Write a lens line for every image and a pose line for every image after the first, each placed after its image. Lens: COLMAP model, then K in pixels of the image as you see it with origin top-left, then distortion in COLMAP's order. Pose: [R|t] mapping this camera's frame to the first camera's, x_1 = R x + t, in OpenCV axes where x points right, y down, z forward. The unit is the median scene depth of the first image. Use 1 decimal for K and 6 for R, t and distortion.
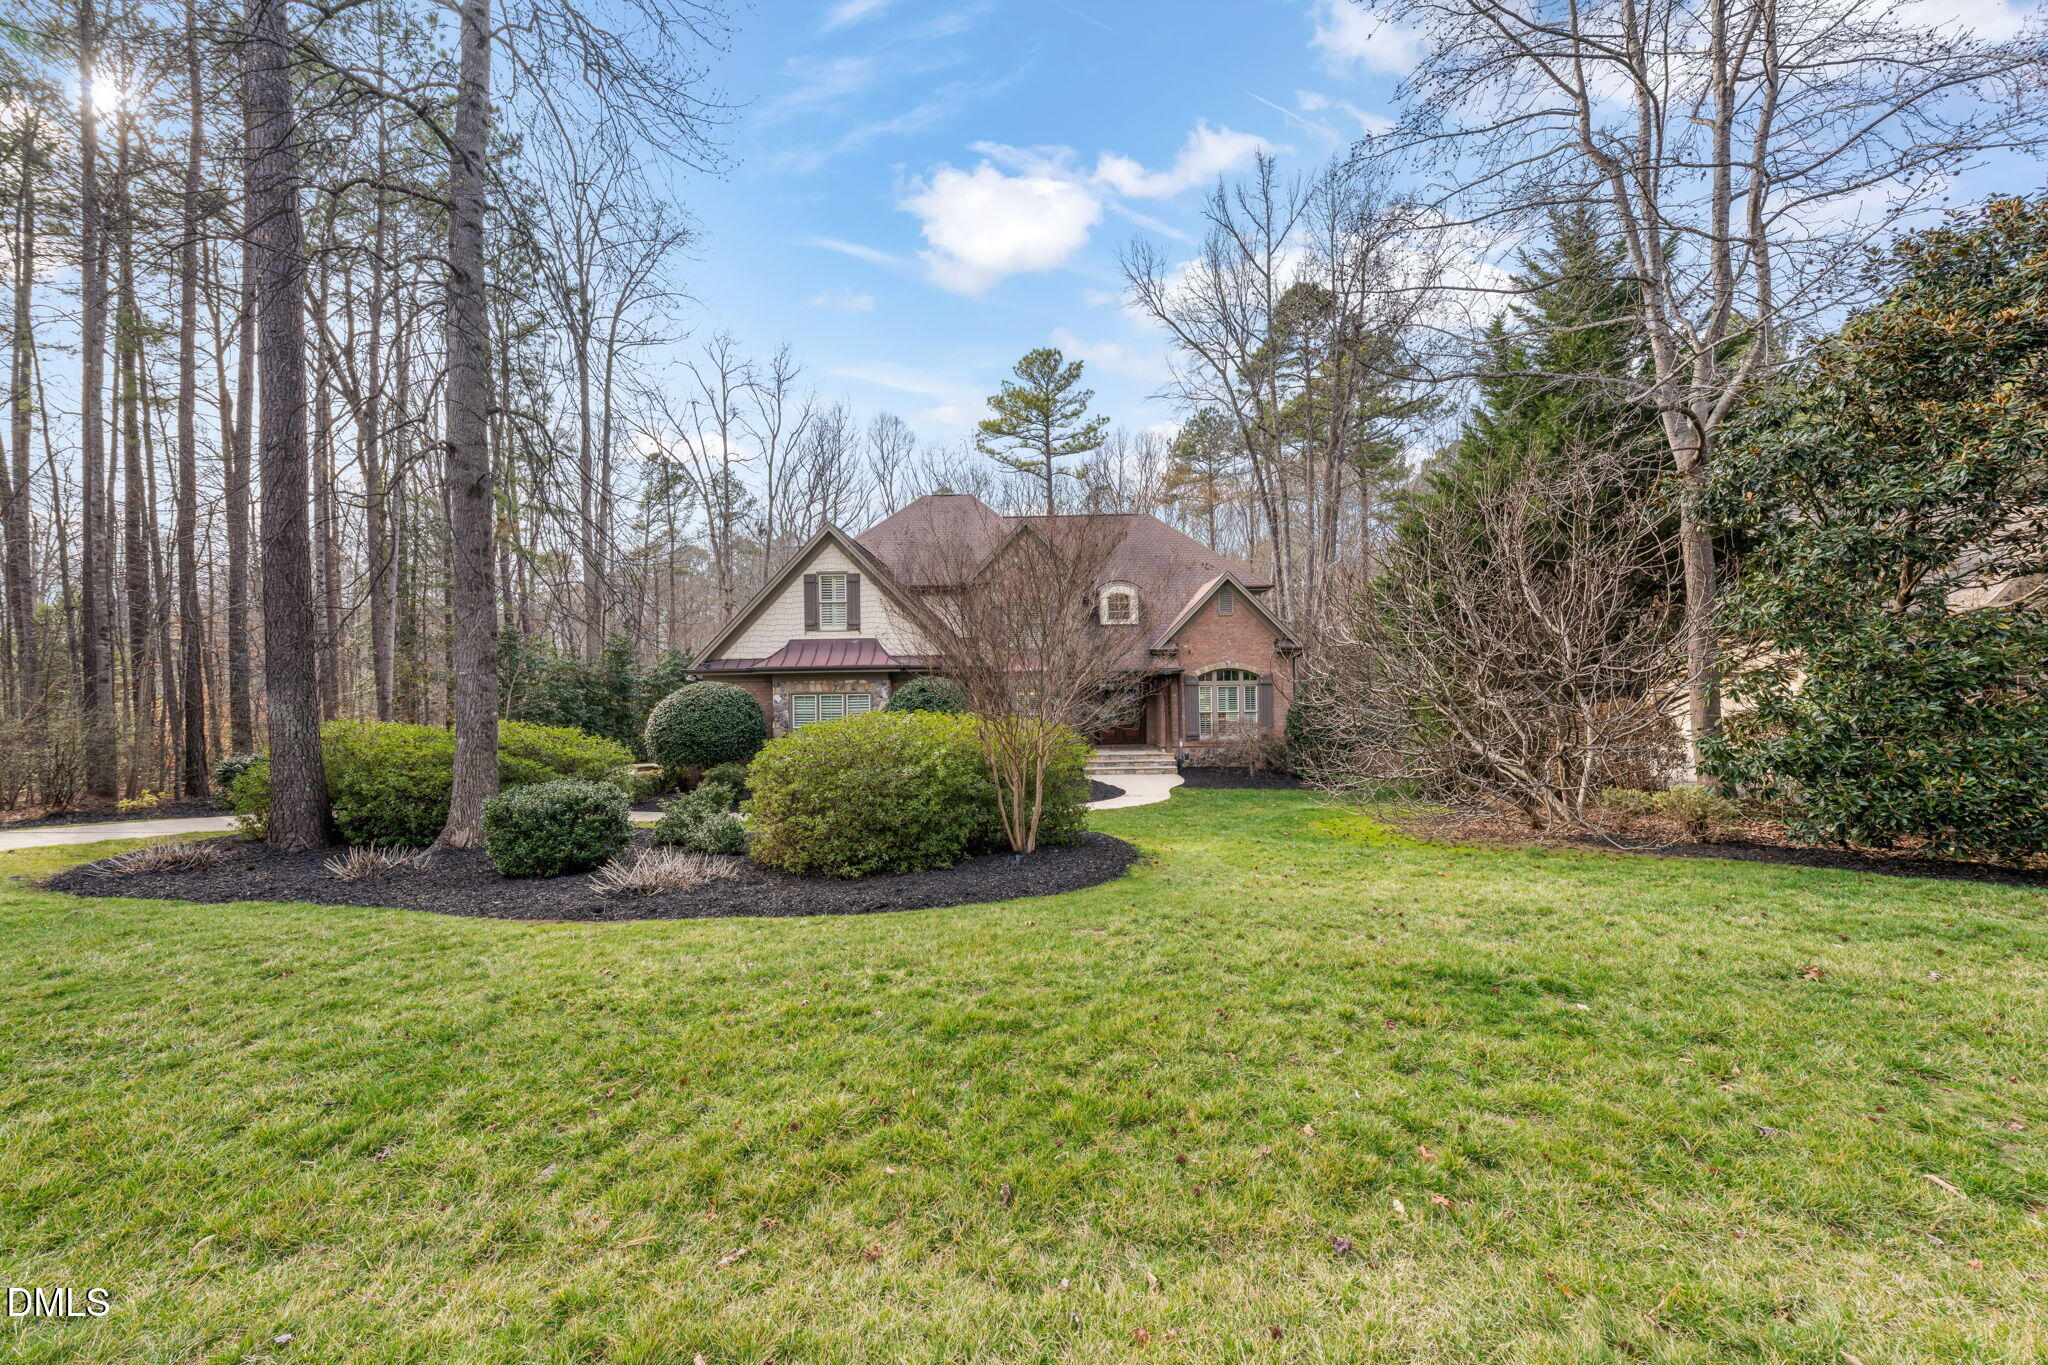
lens RADIAL K [[1173.2, 0, 1012.9], [0, 1173.2, 678.1], [0, 0, 1]] dist [-0.006740, -0.001905]
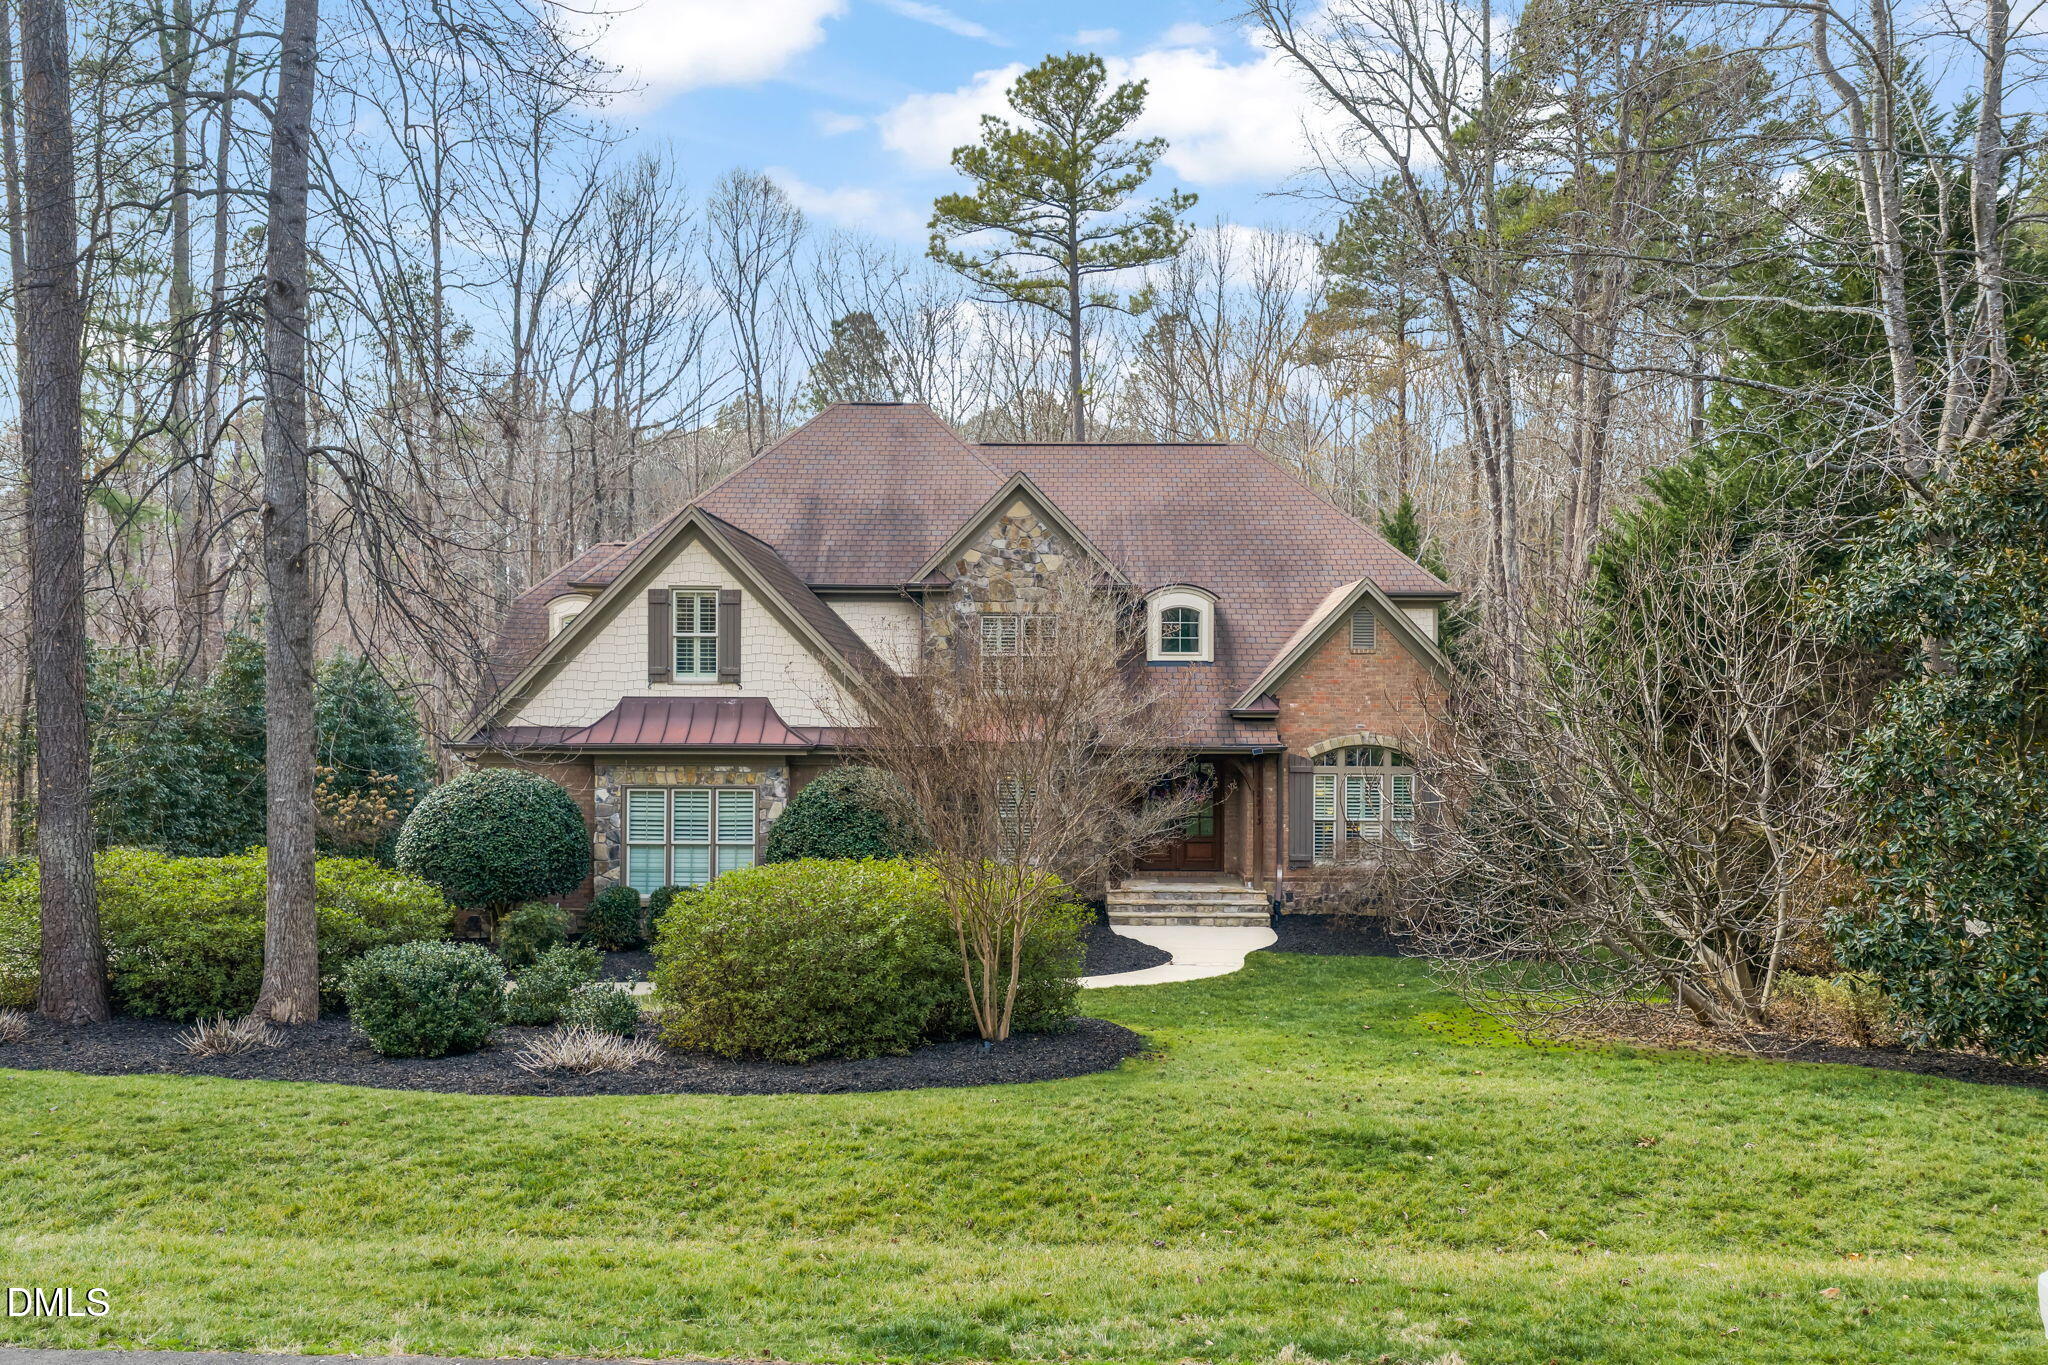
lens RADIAL K [[3283.9, 0, 1024.0], [0, 3283.9, 682.5], [0, 0, 1]] dist [0.042283, -0.018464]
pose [[0.999783, 0.019441, 0.007448, 0.003885], [-0.019613, 0.999525, 0.023752, -0.078784], [-0.006983, -0.023893, 0.999690, -0.651888]]
